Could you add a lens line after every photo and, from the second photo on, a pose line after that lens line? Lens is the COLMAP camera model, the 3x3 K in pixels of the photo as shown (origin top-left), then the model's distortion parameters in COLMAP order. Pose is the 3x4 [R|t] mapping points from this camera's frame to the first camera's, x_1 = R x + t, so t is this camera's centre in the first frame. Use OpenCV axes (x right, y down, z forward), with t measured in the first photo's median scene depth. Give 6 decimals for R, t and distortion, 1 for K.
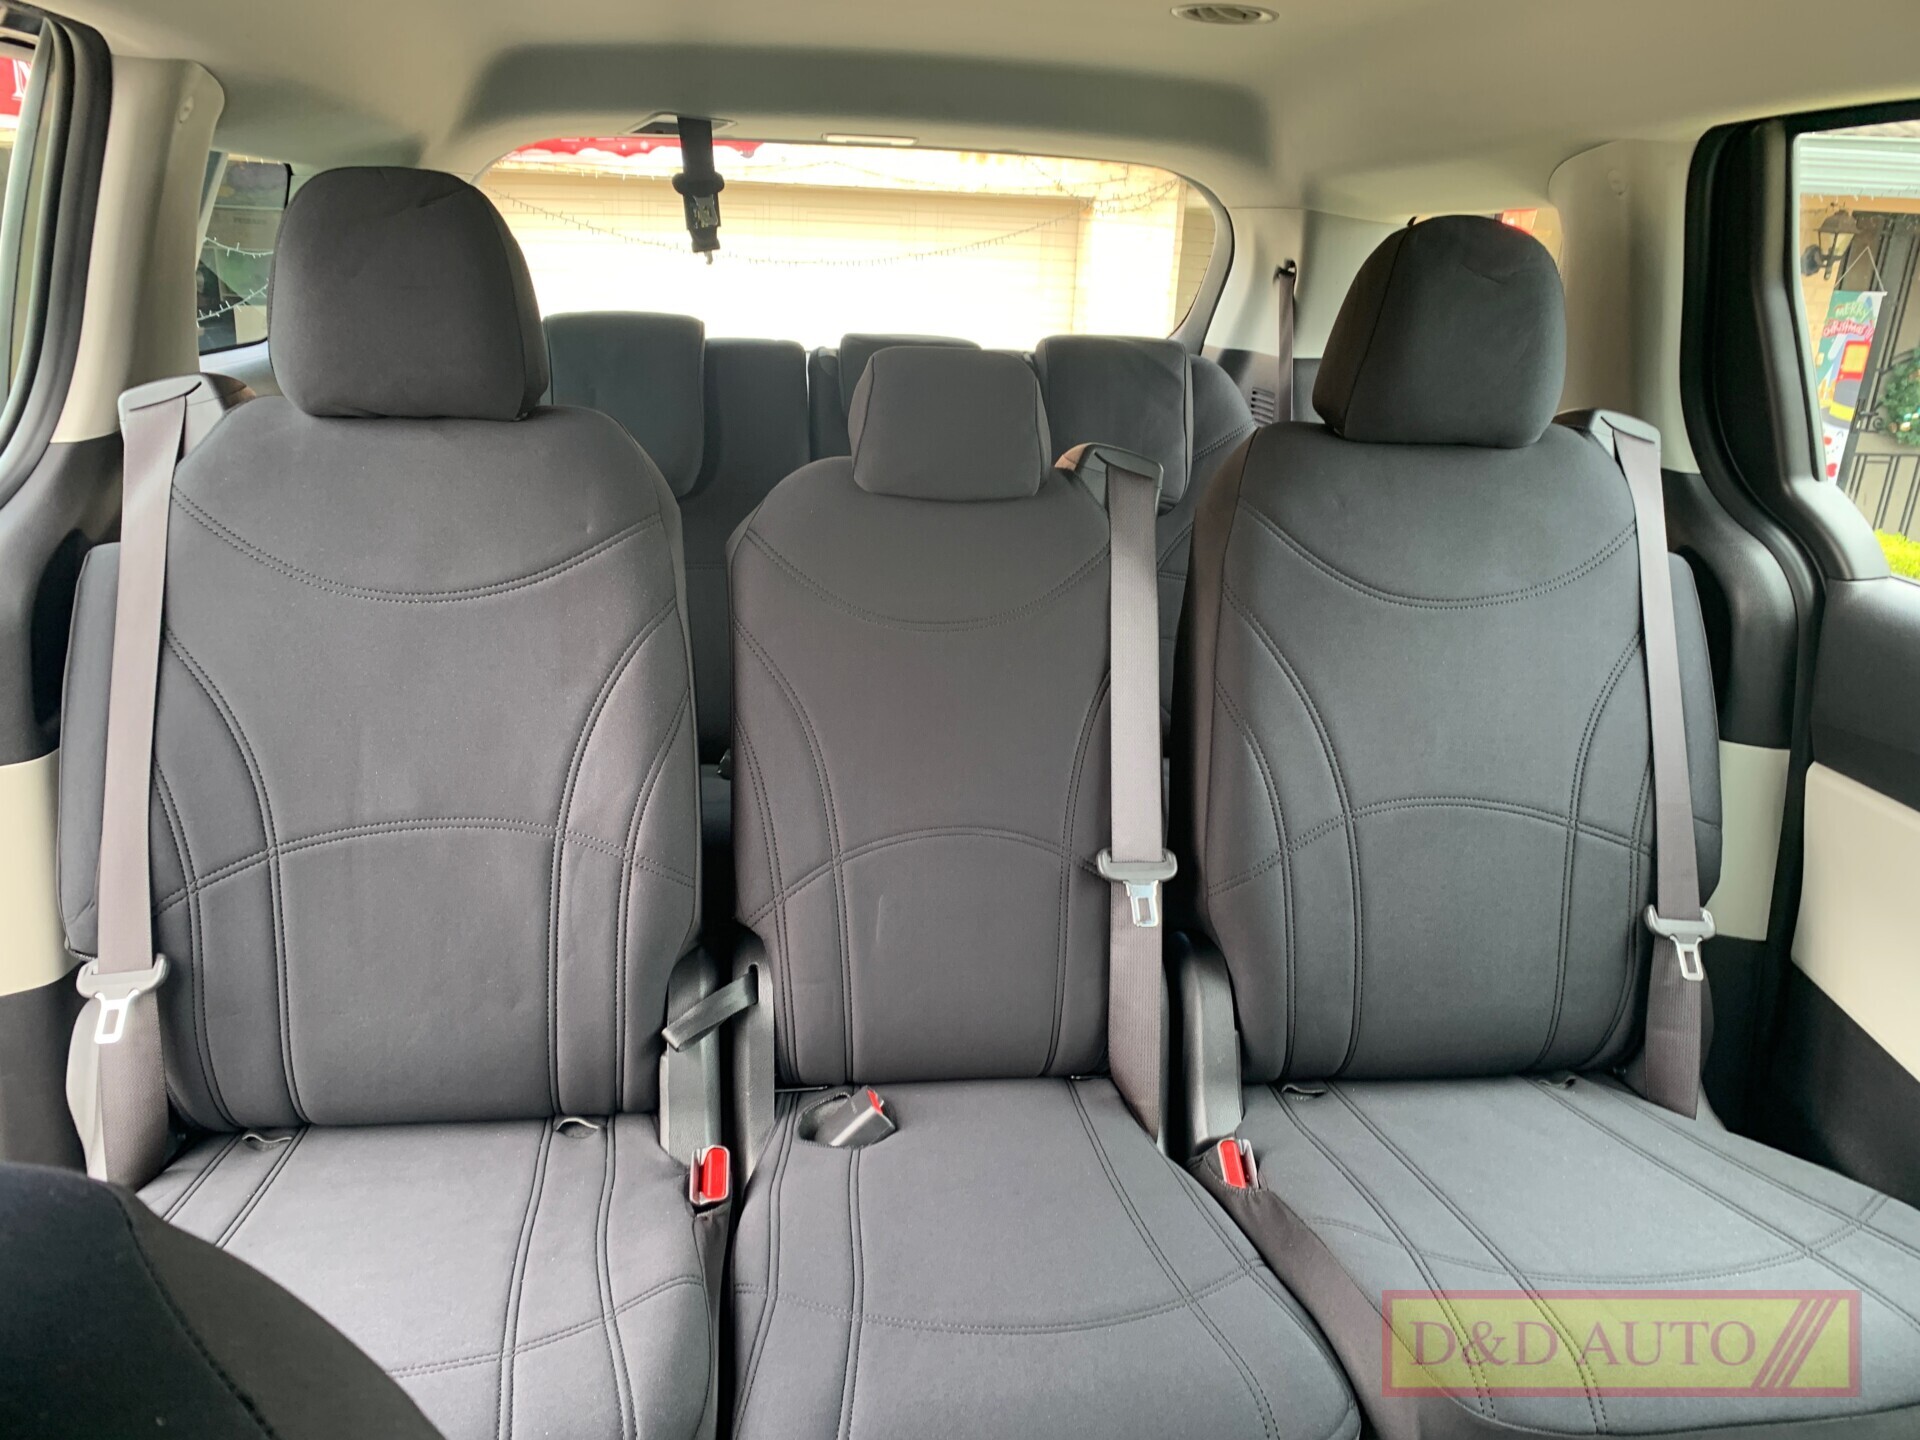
lens RADIAL K [[1484.6, 0, 963.1], [0, 1484.6, 721.8], [0, 0, 1]] dist [0.061419, -0.028305]
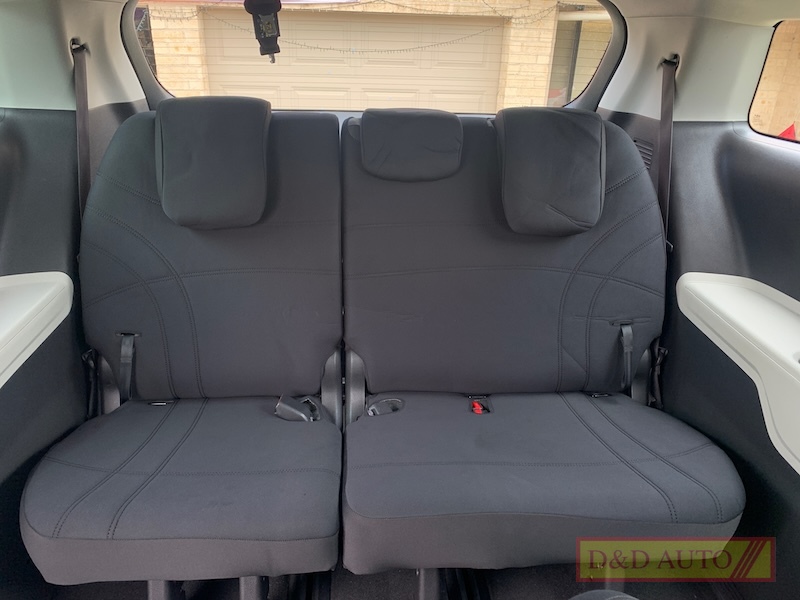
lens RADIAL K [[618.6, 0, 392.6], [0, 618.6, 270.8], [0, 0, 1]] dist [0.061419, -0.028305]
pose [[0.996927, 0.016593, -0.076554, -0.004533], [-0.013137, 0.998882, 0.045421, -0.192165], [0.077222, -0.044276, 0.996030, 0.571363]]
